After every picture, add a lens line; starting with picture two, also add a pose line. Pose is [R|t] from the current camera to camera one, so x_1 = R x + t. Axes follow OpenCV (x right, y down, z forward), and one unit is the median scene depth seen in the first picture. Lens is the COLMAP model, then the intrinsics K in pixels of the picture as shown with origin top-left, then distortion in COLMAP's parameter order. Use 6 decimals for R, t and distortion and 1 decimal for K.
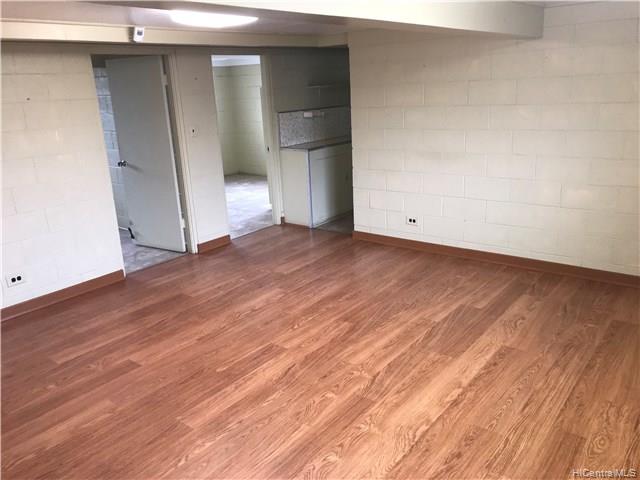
lens RADIAL K [[531.2, 0, 319.6], [0, 531.2, 240.1], [0, 0, 1]] dist [0.012280, 0.006482]
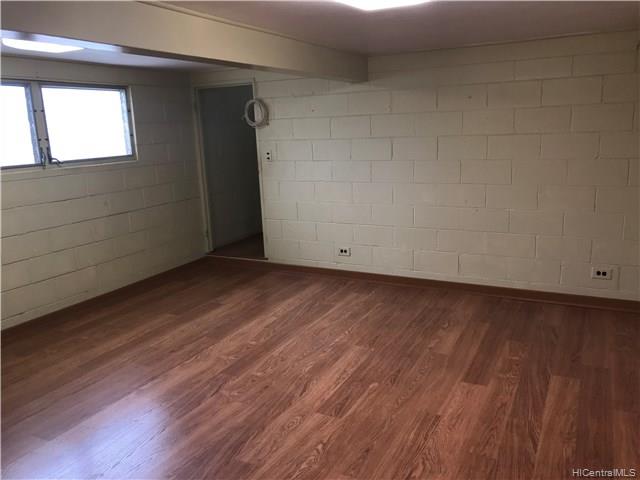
lens RADIAL K [[531.2, 0, 320.0], [0, 531.2, 239.8], [0, 0, 1]] dist [0.012280, 0.006482]
pose [[-0.978786, 0.118571, -0.167092, 0.044319], [0.022970, 0.873892, 0.485576, -0.472257], [0.203596, 0.471437, -0.858077, 1.713209]]
